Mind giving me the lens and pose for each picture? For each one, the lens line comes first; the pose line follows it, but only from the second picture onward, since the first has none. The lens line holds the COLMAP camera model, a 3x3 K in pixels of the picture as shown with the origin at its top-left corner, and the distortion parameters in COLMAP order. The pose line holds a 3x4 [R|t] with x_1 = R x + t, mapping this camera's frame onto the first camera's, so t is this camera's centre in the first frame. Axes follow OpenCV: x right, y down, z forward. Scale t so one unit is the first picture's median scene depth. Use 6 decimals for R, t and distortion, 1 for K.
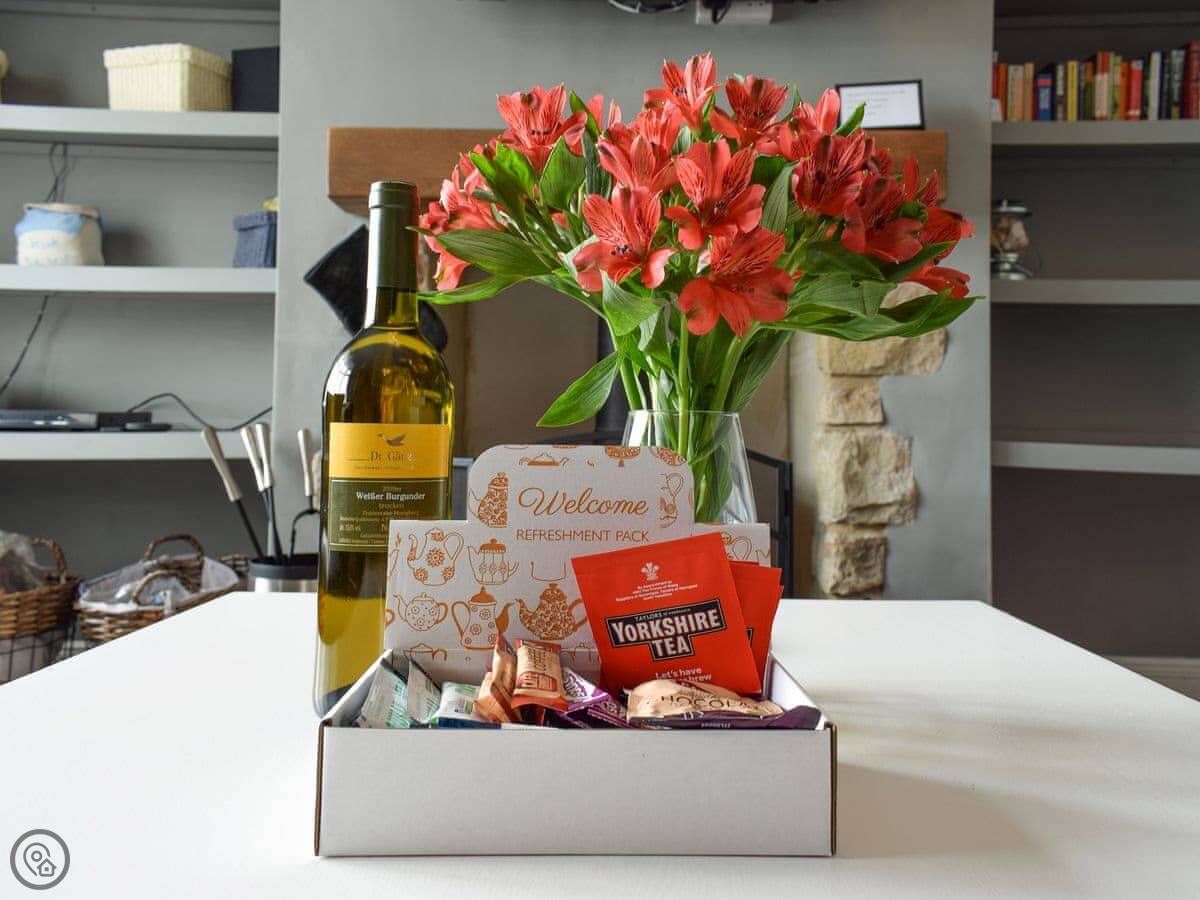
lens RADIAL K [[926.4, 0, 586.1], [0, 926.4, 413.5], [0, 0, 1]] dist [0.036821, 0.000780]
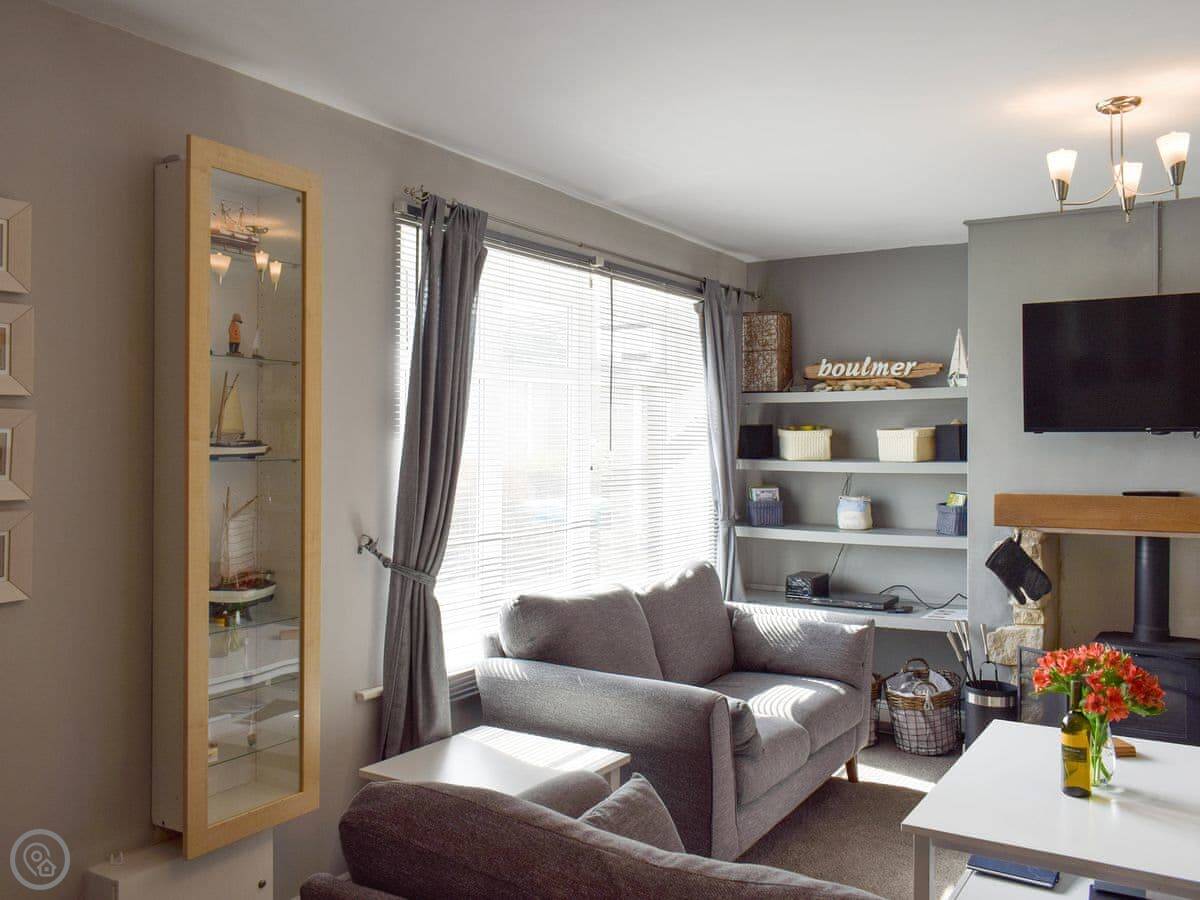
lens RADIAL K [[1007.9, 0, 598.1], [0, 1007.9, 449.9], [0, 0, 1]] dist [0.001809, -0.008935]
pose [[0.857317, -0.006084, -0.514752, 0.146979], [0.031455, 0.998681, 0.040585, -0.512232], [0.513826, -0.050986, 0.856378, -1.479381]]
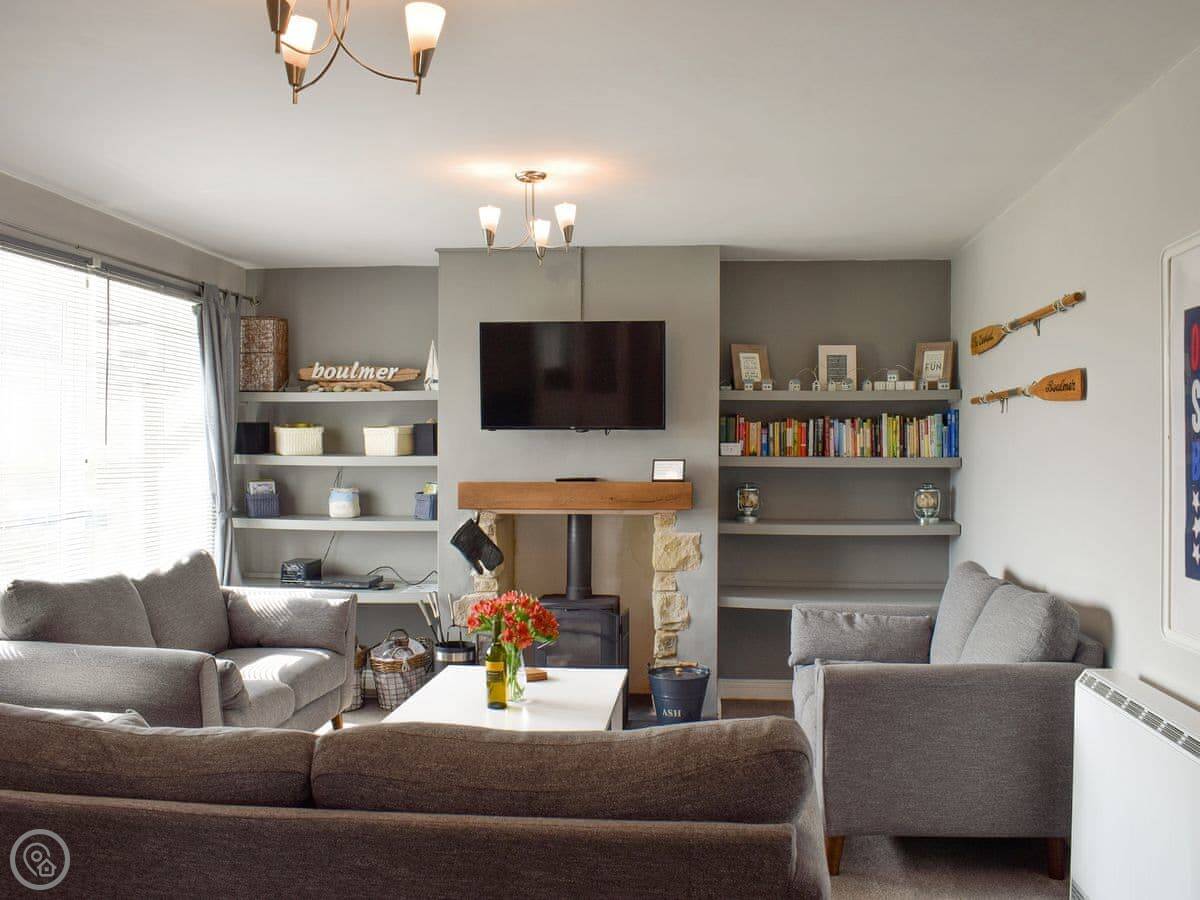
lens RADIAL K [[1055.7, 0, 600.6], [0, 1055.7, 444.4], [0, 0, 1]] dist [-0.091739, 0.011912]
pose [[0.996319, -0.009024, -0.085252, 0.362056], [0.012535, 0.999091, 0.040741, -0.501554], [0.084807, -0.041659, 0.995526, -1.831899]]
